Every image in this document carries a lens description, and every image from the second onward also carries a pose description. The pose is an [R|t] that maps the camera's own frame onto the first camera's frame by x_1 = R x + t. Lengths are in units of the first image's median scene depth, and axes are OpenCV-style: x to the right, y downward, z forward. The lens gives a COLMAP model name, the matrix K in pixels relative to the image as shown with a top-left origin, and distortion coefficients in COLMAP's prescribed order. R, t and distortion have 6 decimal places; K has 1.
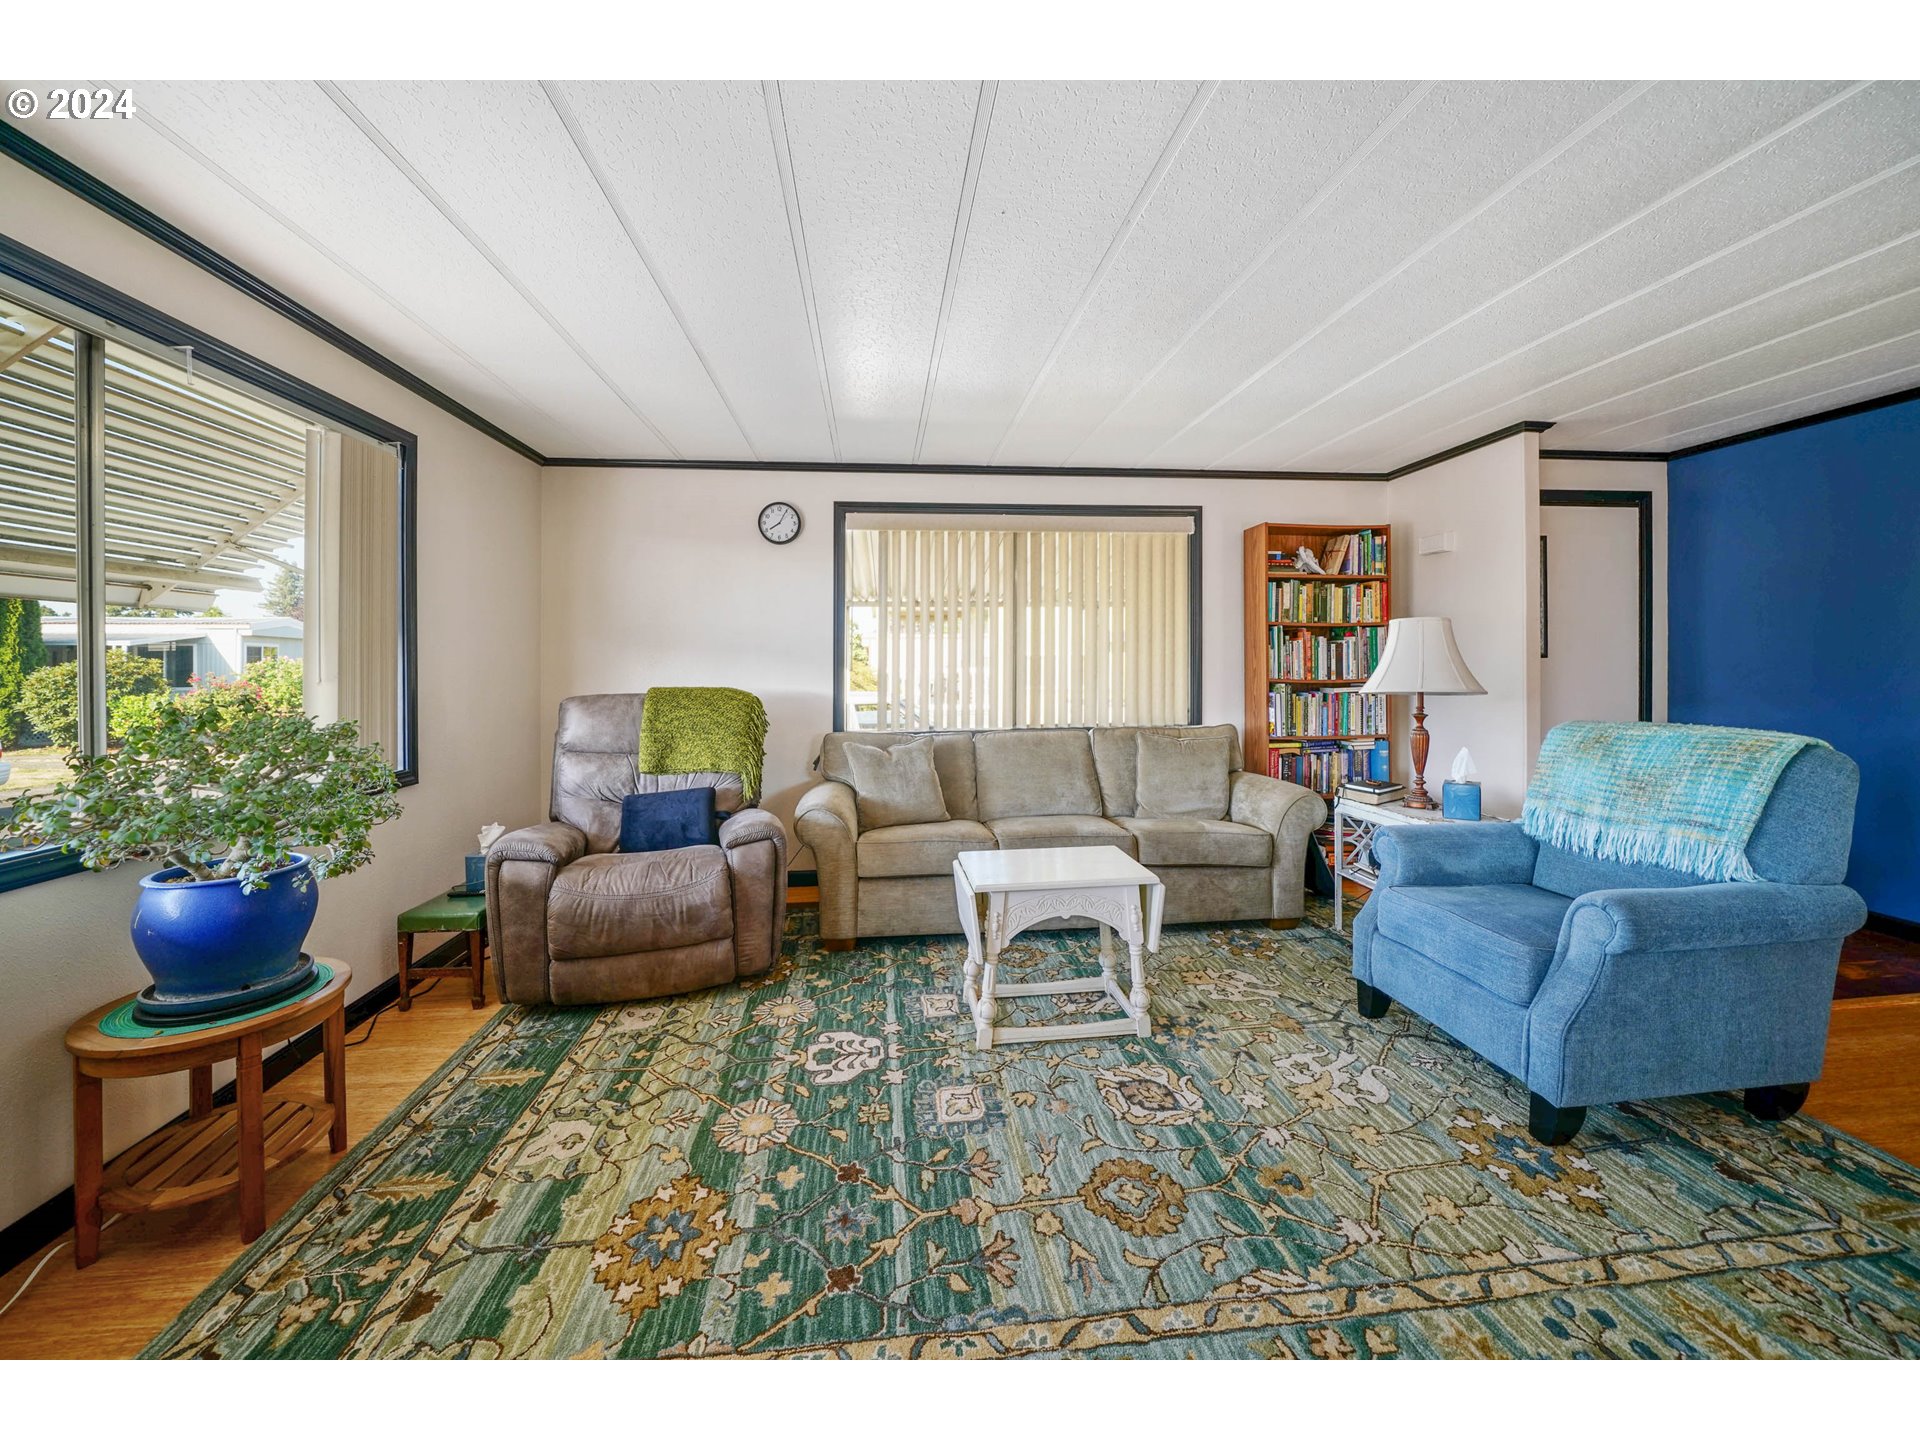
lens RADIAL K [[732.8, 0, 952.4], [0, 732.8, 670.9], [0, 0, 1]] dist [-0.018550, 0.002747]
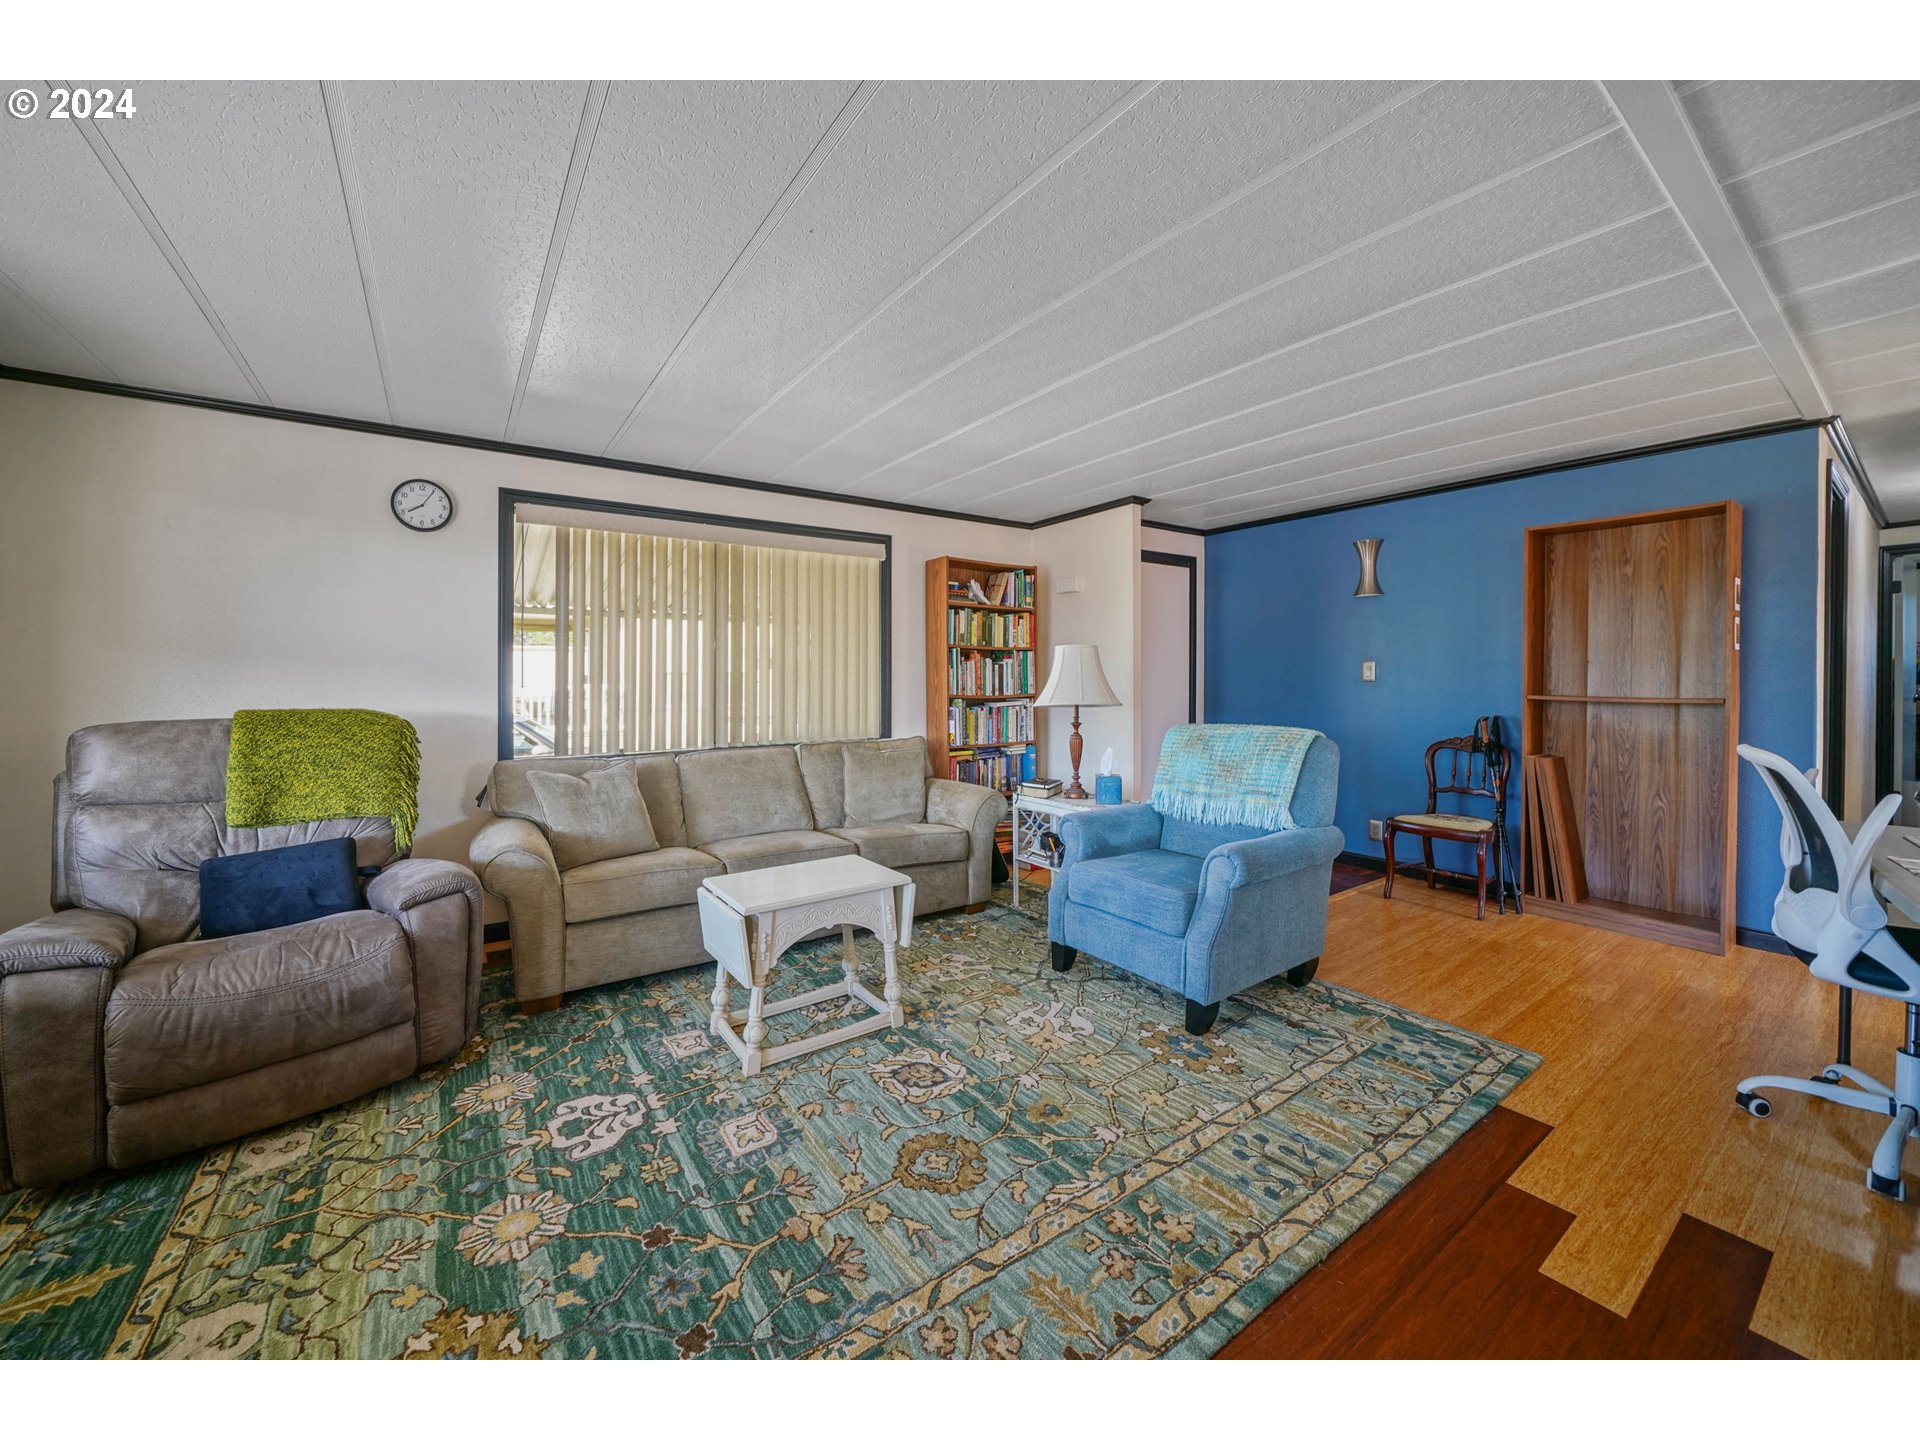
lens RADIAL K [[730.9, 0, 952.0], [0, 730.9, 692.1], [0, 0, 1]] dist [-0.013780, 0.000110]
pose [[0.873768, -0.003106, 0.486333, -0.186862], [0.000546, 0.999985, 0.005407, 0.000809], [-0.486343, -0.004459, 0.873757, 0.019790]]
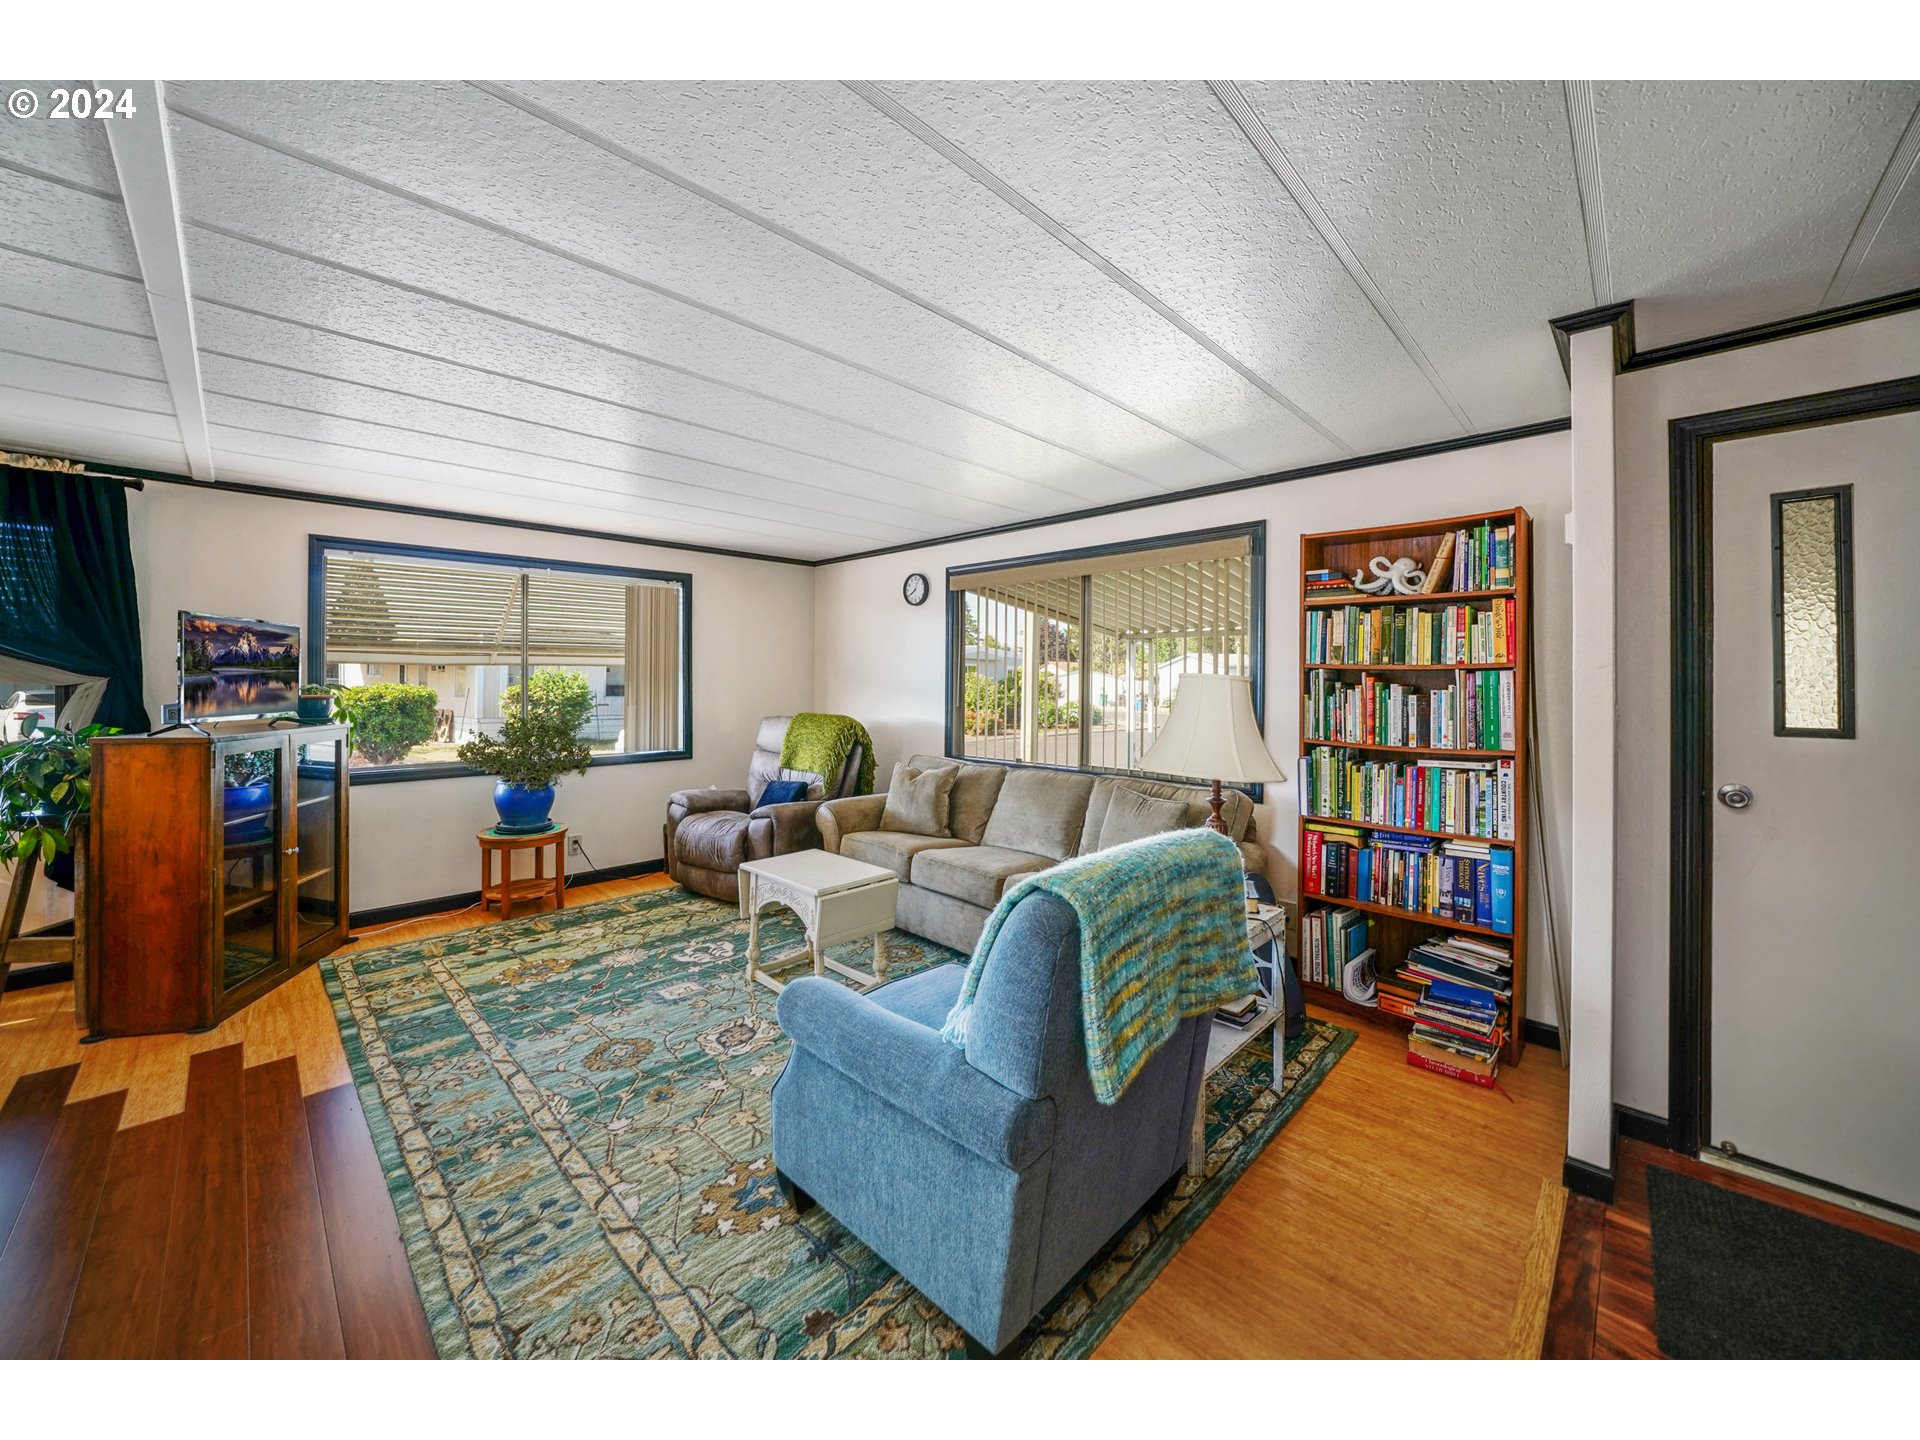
lens RADIAL K [[738.1, 0, 950.9], [0, 738.1, 675.2], [0, 0, 1]] dist [-0.012110, 0.000103]
pose [[0.620058, 0.009428, -0.784499, 1.353556], [-0.017637, 0.999843, -0.001924, -0.079638], [0.784357, 0.015029, 0.620127, 0.388843]]
